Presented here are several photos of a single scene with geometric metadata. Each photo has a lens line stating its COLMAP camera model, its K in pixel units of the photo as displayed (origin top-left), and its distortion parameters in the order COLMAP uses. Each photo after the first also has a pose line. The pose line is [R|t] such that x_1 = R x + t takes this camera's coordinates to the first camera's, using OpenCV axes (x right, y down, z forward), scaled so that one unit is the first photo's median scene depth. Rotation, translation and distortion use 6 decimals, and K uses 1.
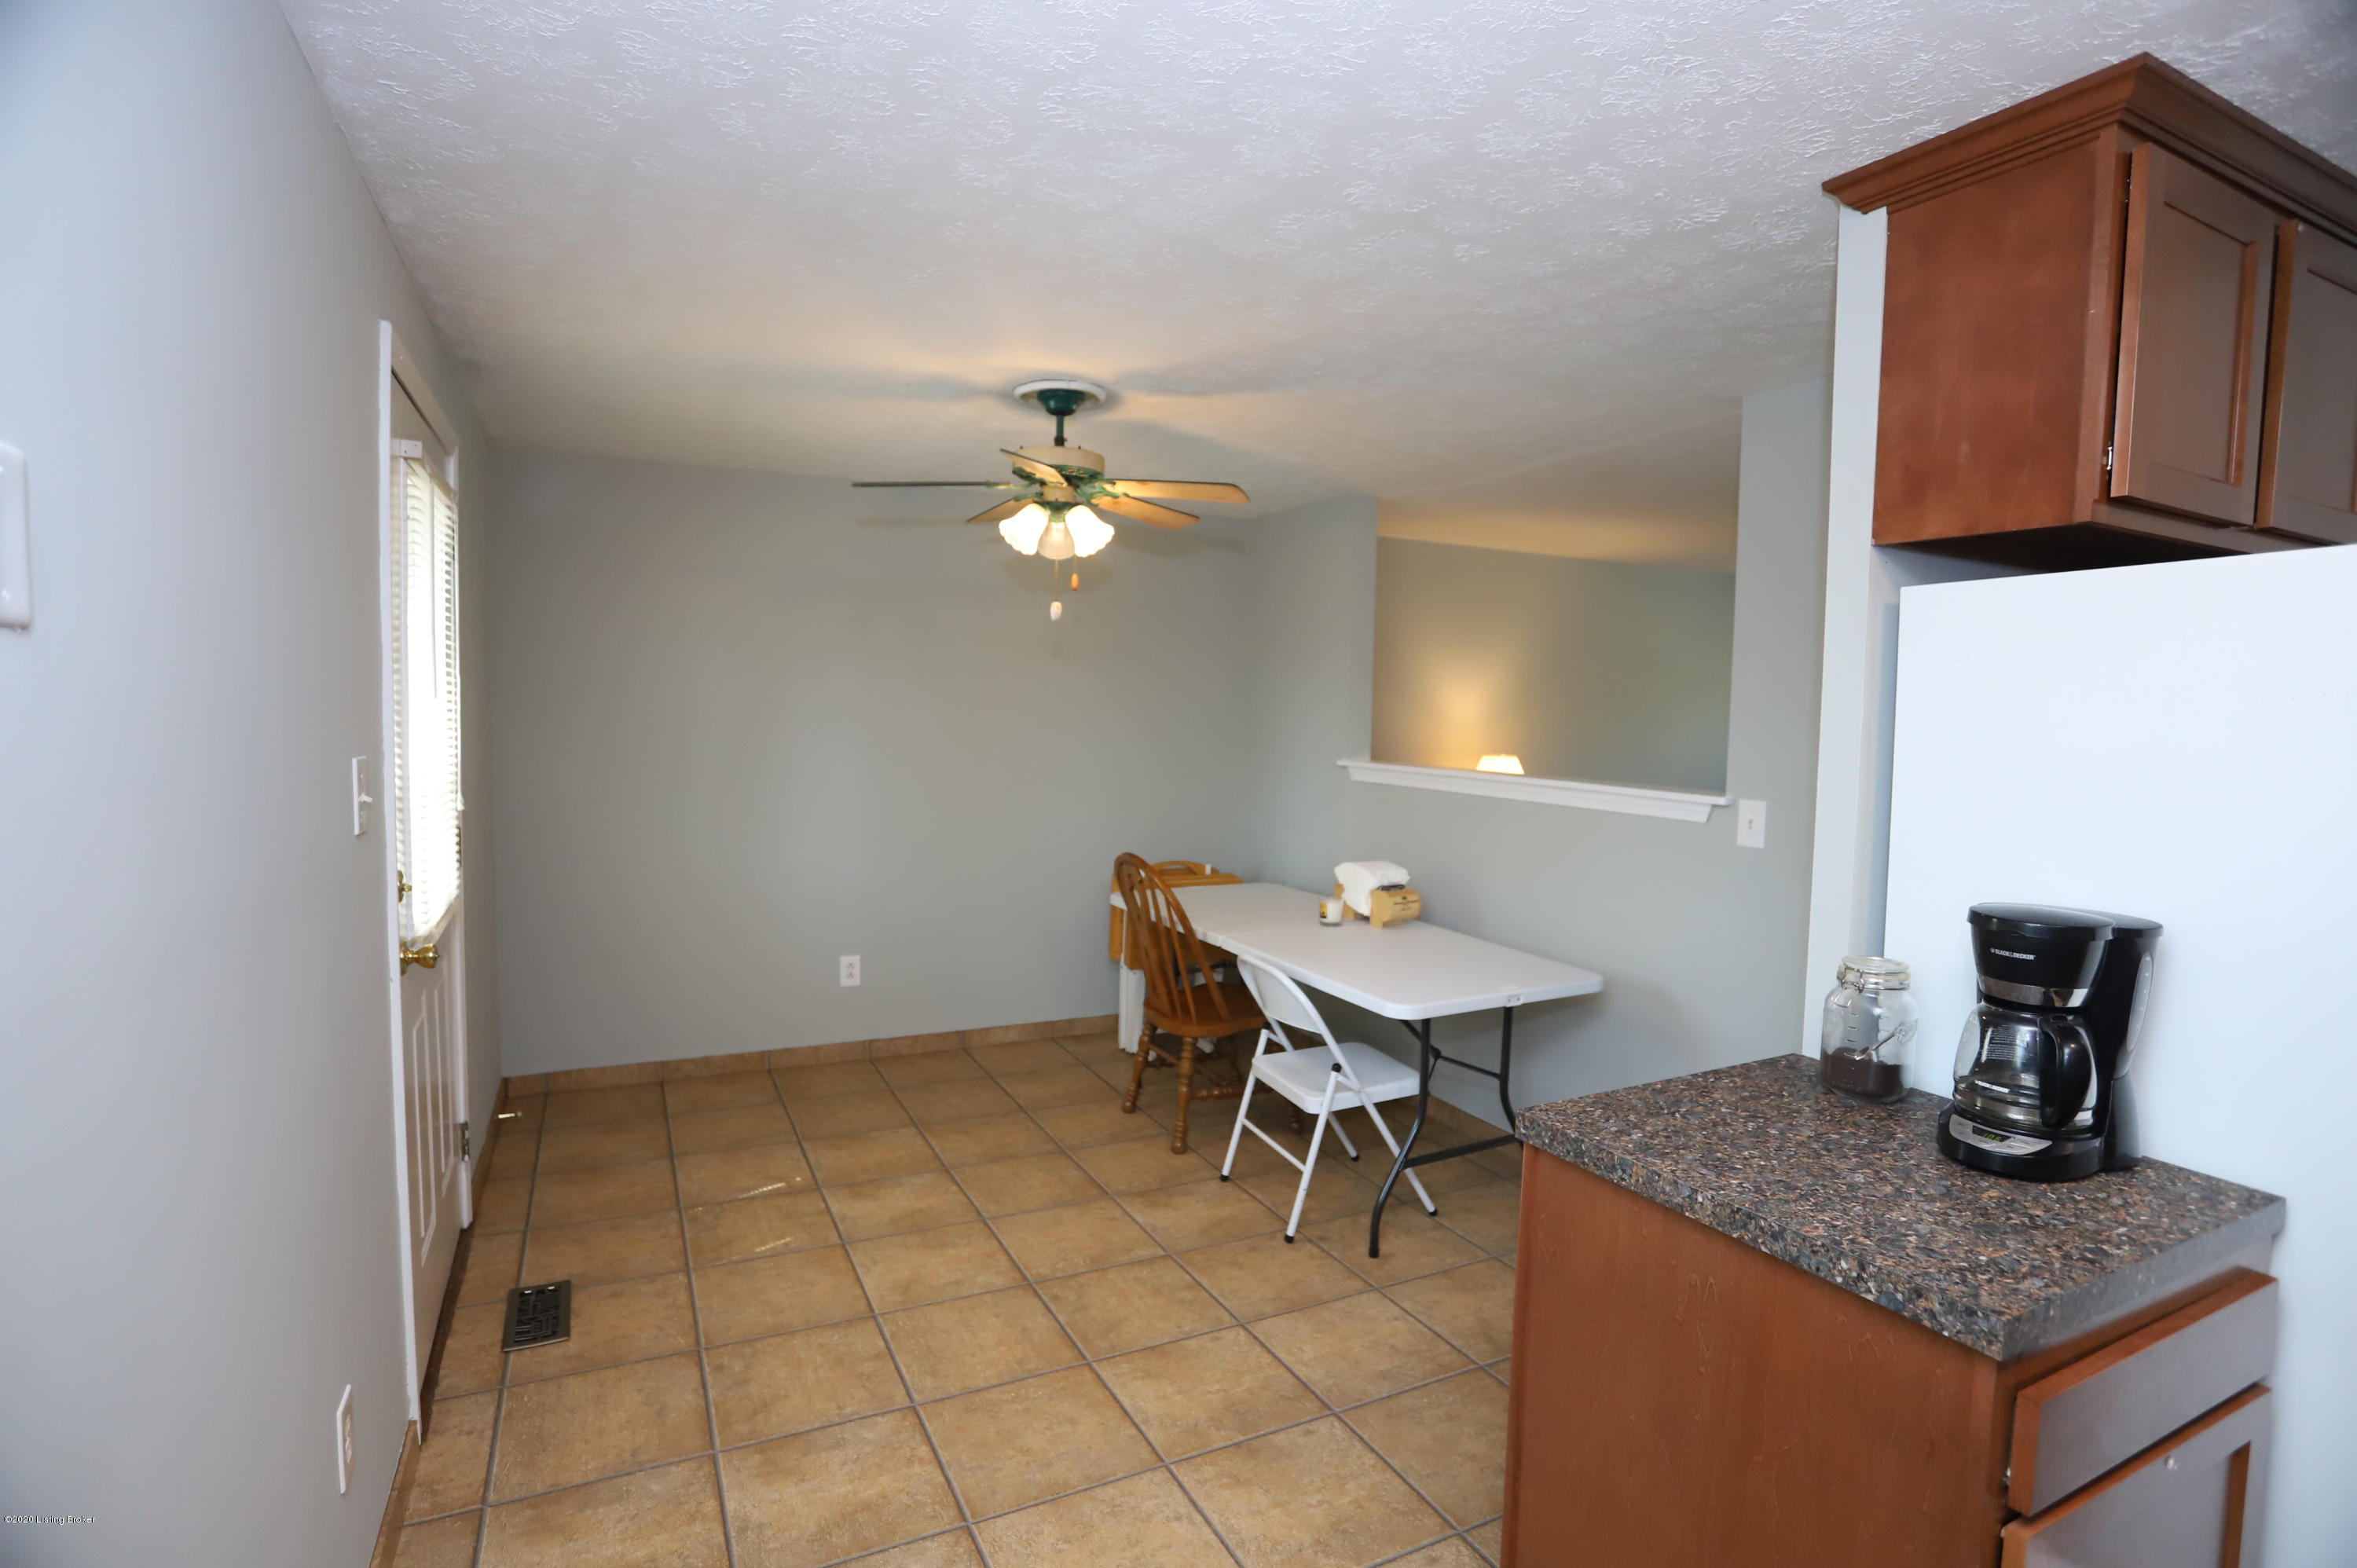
lens RADIAL K [[1119.0, 0, 1178.5], [0, 1119.0, 792.7], [0, 0, 1]] dist [-0.048018, 0.001798]
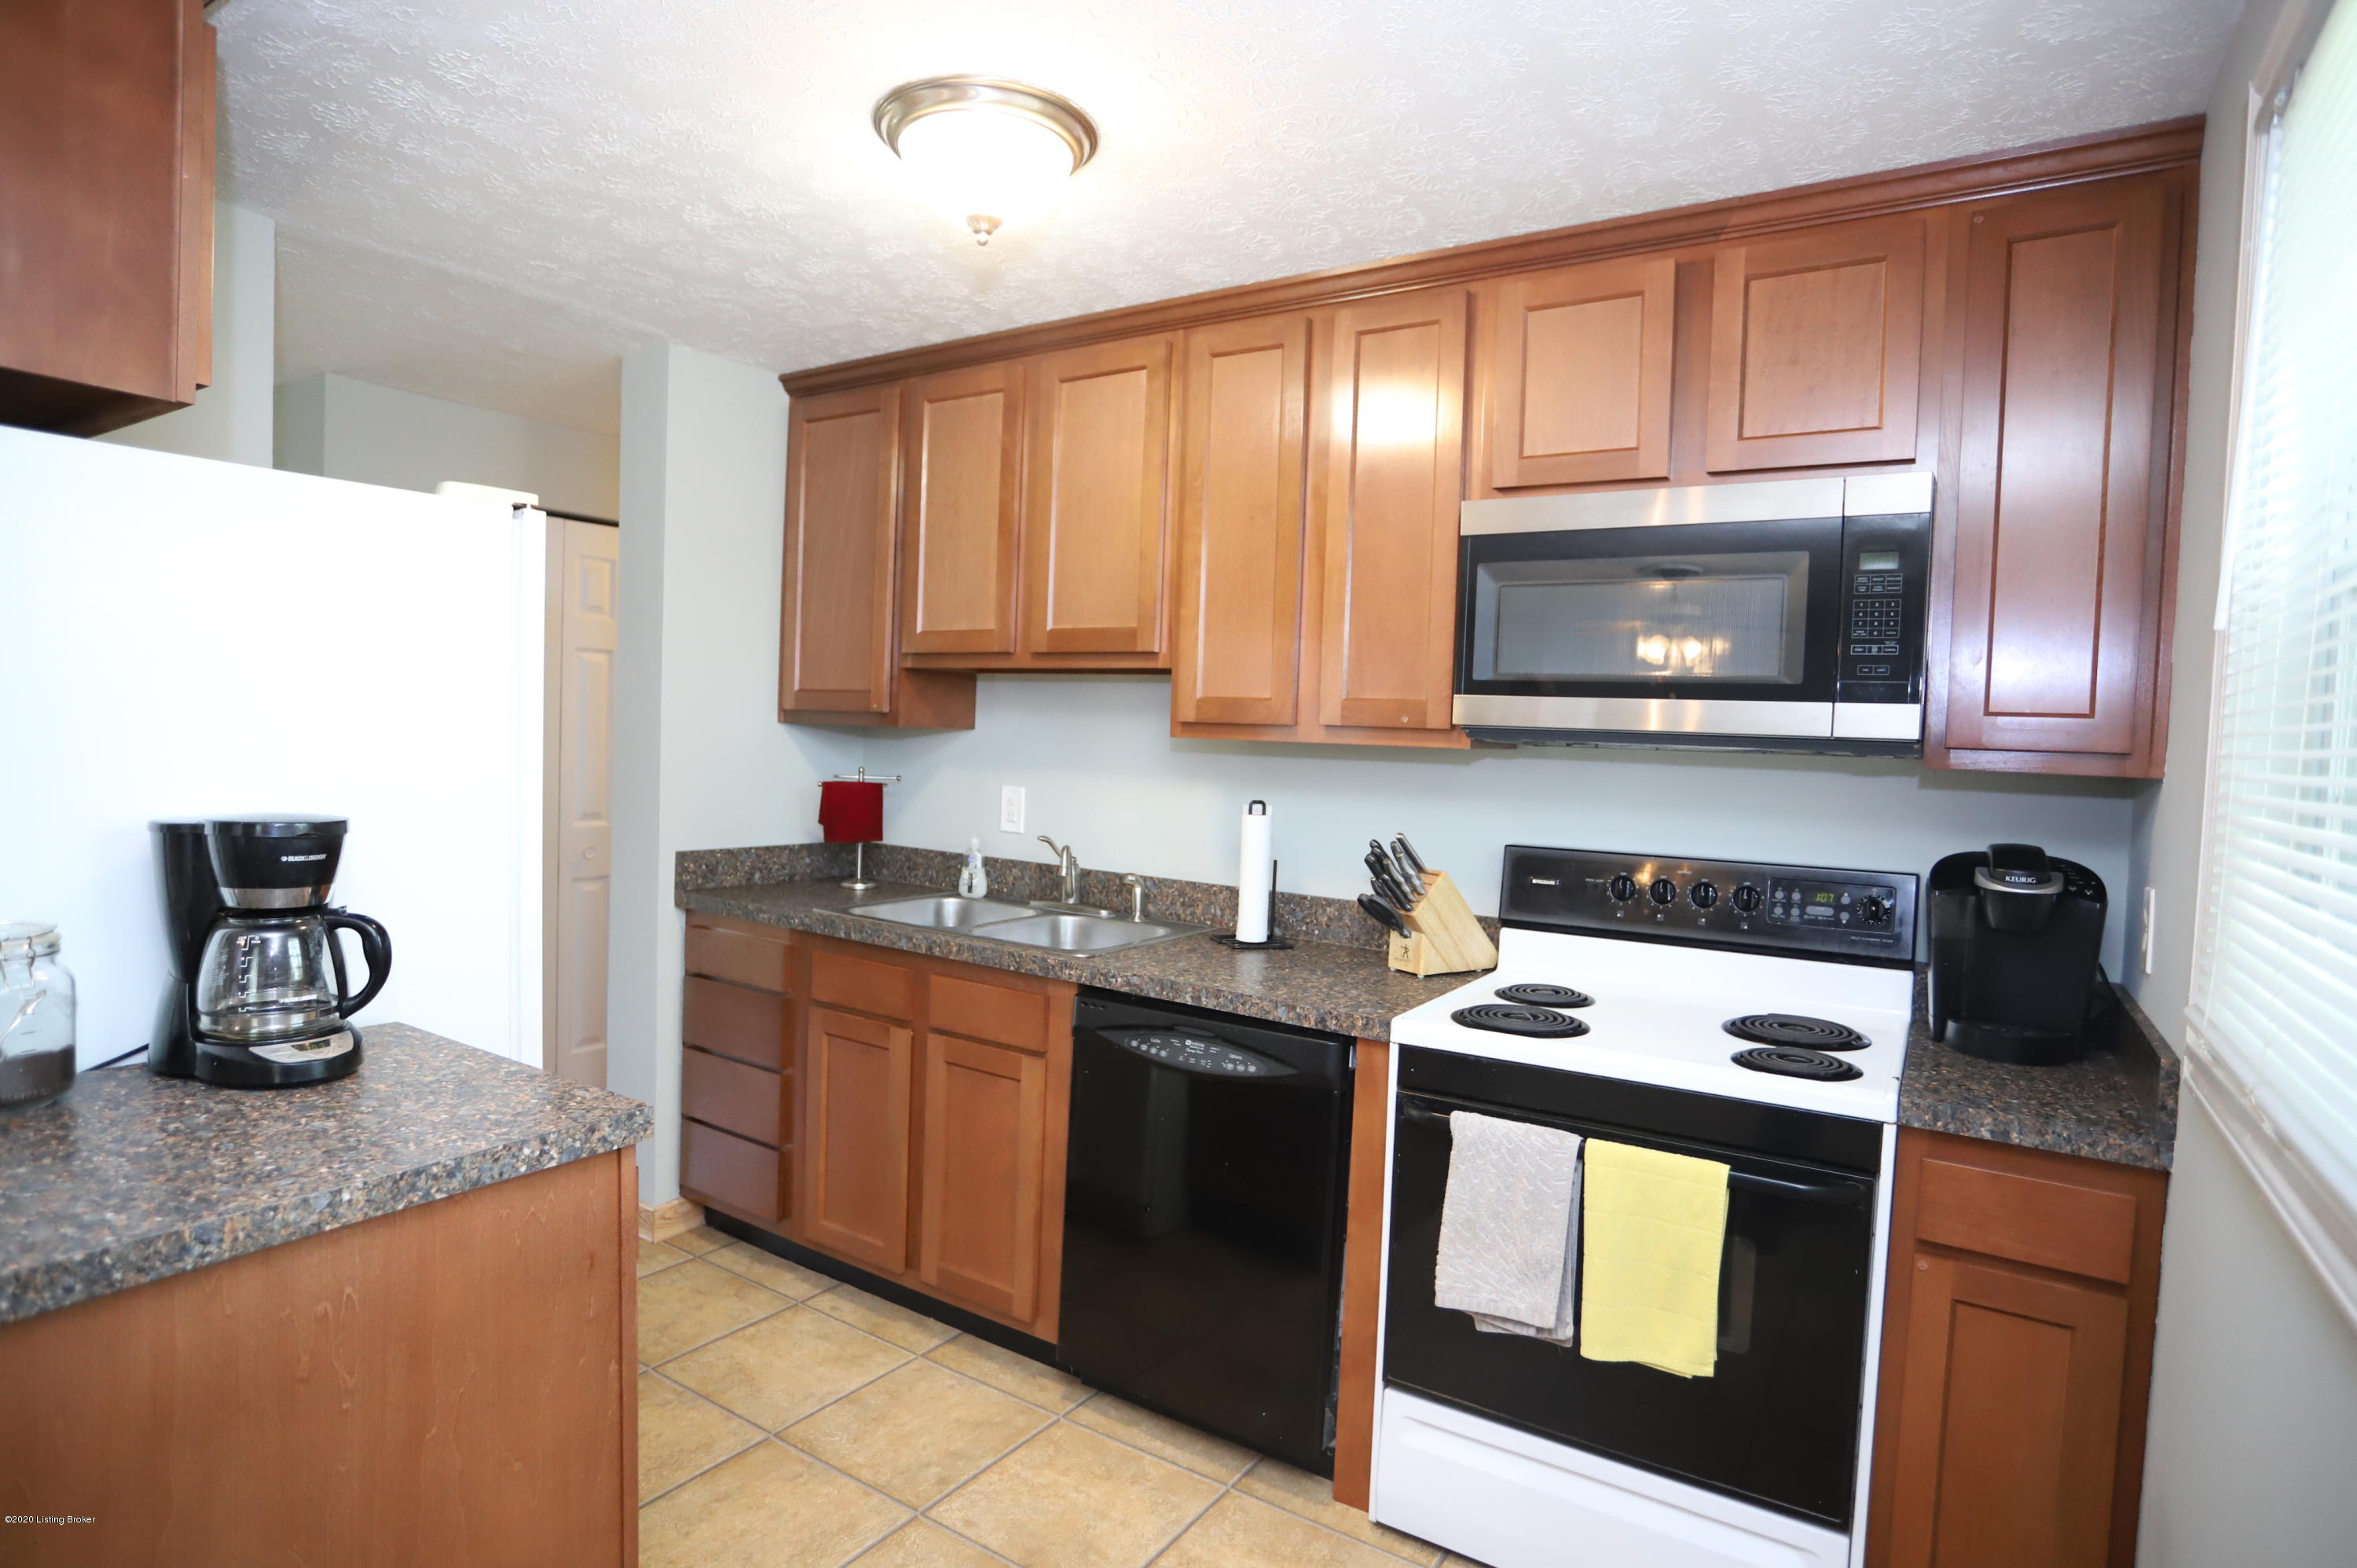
lens RADIAL K [[1239.5, 0, 1175.8], [0, 1239.5, 777.9], [0, 0, 1]] dist [0.000368, -0.000032]
pose [[-0.501301, -0.080246, 0.861544, -0.660693], [0.000771, 0.995648, 0.093185, -0.033175], [-0.865273, 0.047378, -0.499057, 0.977705]]
